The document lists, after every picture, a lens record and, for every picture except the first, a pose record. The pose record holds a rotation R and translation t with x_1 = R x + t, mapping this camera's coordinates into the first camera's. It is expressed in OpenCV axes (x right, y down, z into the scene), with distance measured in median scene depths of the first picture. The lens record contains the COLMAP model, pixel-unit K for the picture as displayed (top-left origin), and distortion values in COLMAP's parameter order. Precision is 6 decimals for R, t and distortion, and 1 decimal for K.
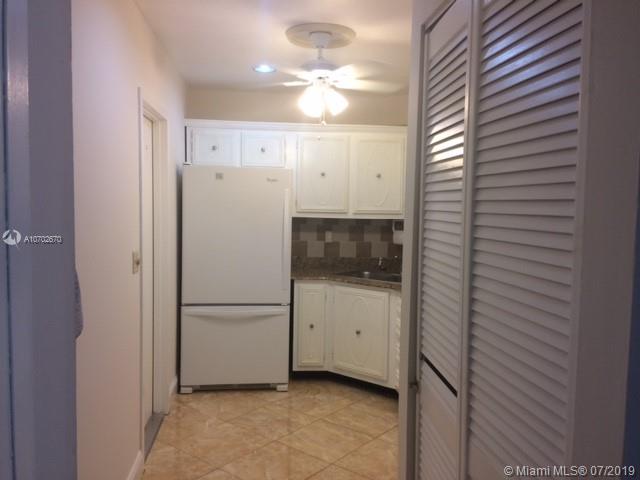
lens RADIAL K [[545.8, 0, 320.0], [0, 545.8, 240.0], [0, 0, 1]] dist [0.152347, -0.358602]
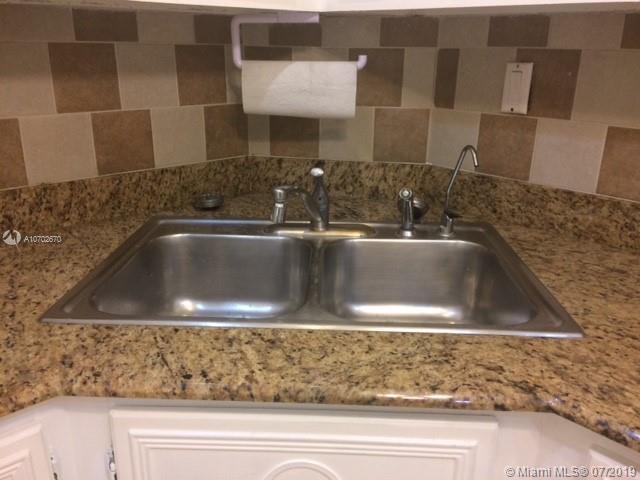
lens RADIAL K [[547.3, 0, 320.0], [0, 547.3, 240.0], [0, 0, 1]] dist [0.130282, -0.221116]
pose [[0.793173, -0.211525, 0.571081, -0.008376], [0.043067, 0.954877, 0.293864, -0.013798], [-0.607472, -0.208490, 0.766492, 0.867296]]
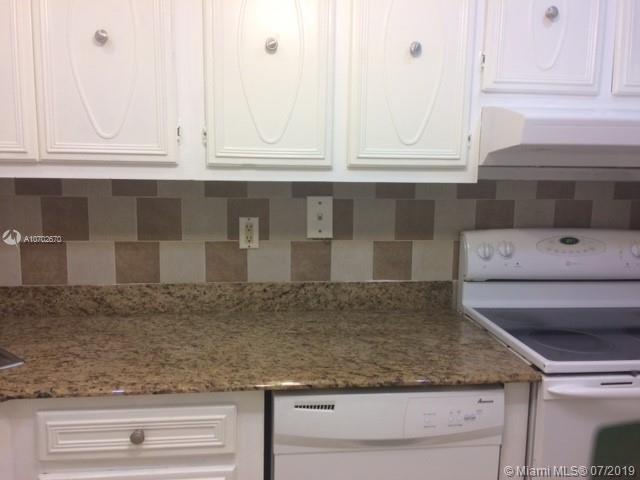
lens RADIAL K [[547.3, 0, 320.0], [0, 547.3, 240.0], [0, 0, 1]] dist [0.130282, -0.221116]
pose [[-0.003145, -0.158900, 0.987290, -0.156023], [0.053236, 0.985868, 0.158841, -0.038521], [-0.998577, 0.053059, 0.005358, 0.767580]]
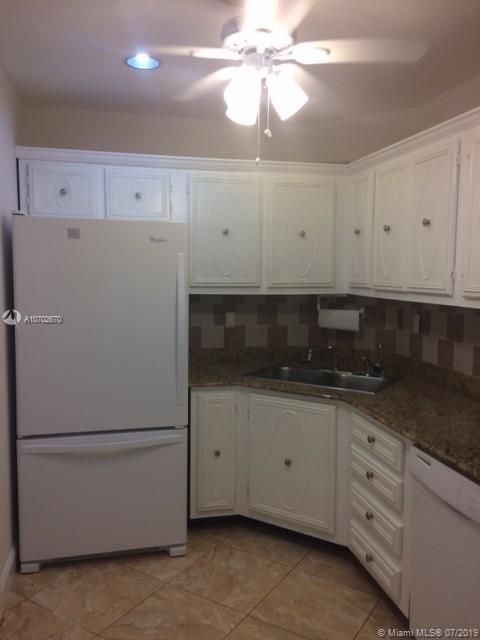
lens RADIAL K [[547.3, 0, 240.0], [0, 547.3, 320.0], [0, 0, 1]] dist [0.130282, -0.221116]
pose [[0.992813, -0.022148, 0.117607, -0.066688], [0.018860, 0.999401, 0.029000, -0.030475], [-0.118179, -0.026574, 0.992637, 0.325185]]
